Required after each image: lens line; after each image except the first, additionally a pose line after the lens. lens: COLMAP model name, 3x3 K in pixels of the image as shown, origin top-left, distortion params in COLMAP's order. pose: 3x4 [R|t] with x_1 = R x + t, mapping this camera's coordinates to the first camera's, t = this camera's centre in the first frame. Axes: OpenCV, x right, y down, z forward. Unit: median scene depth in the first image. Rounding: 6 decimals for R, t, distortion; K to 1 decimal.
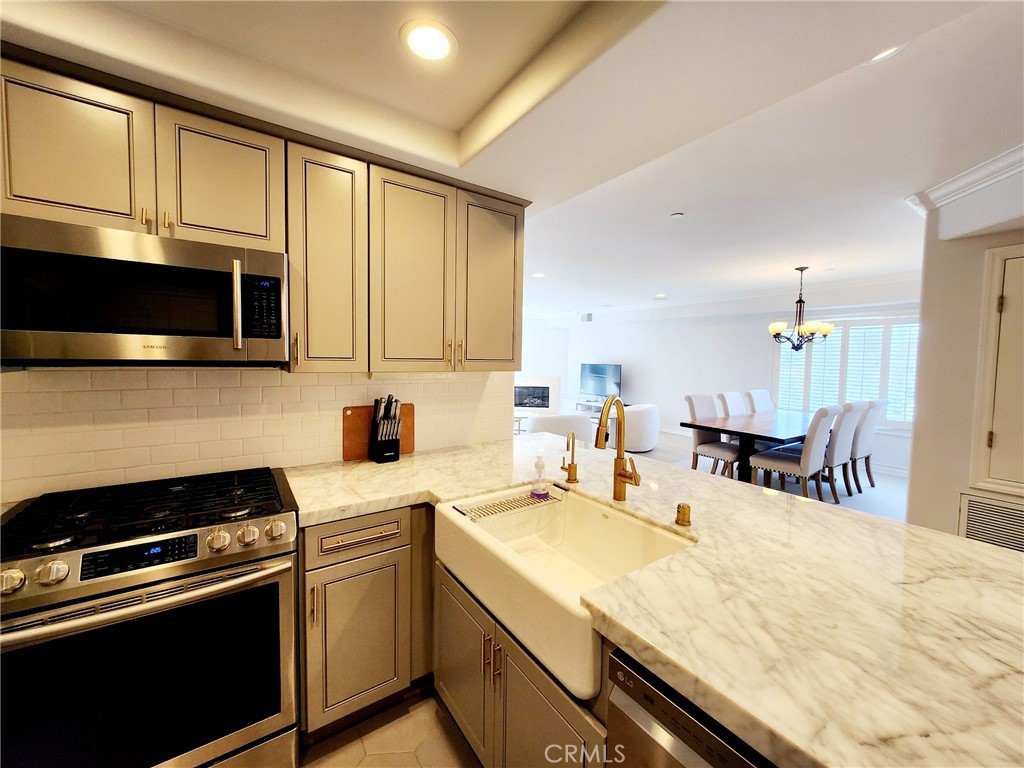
lens RADIAL K [[402.2, 0, 518.0], [0, 402.2, 378.2], [0, 0, 1]] dist [-0.000798, 0.000045]
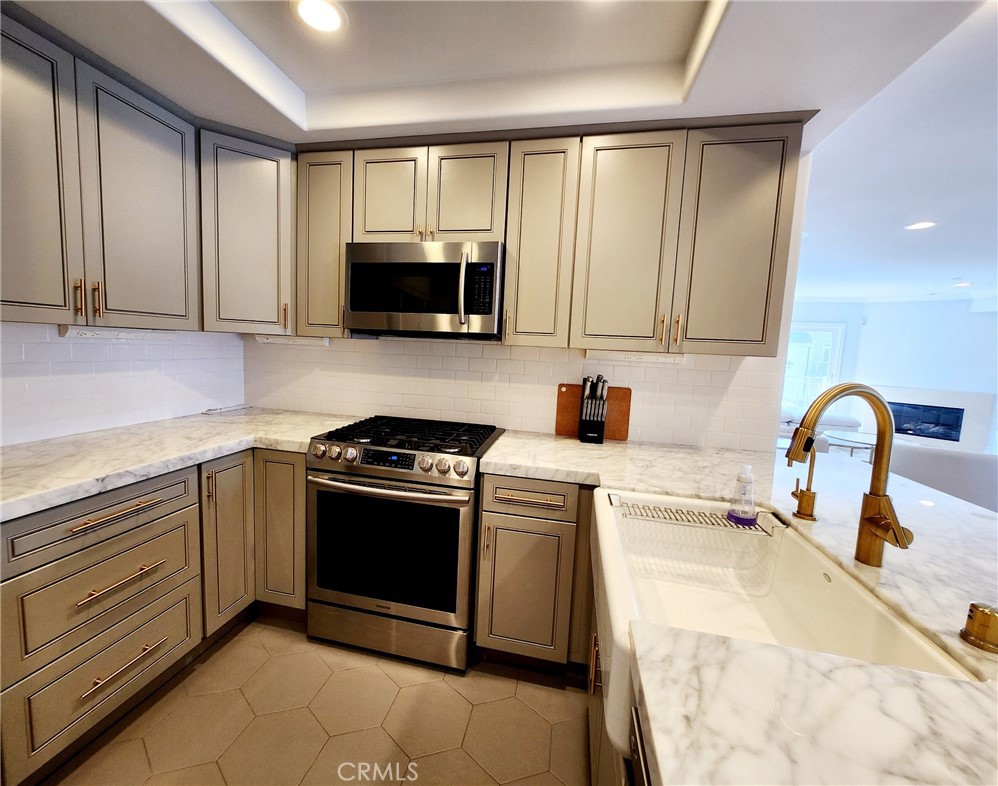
lens RADIAL K [[412.2, 0, 481.8], [0, 412.2, 386.1], [0, 0, 1]] dist [0.002133, 0.000995]
pose [[0.672948, 0.085596, -0.734720, 0.241941], [-0.071283, 0.996163, 0.050765, 0.041441], [0.736247, 0.018211, 0.676468, 0.129210]]
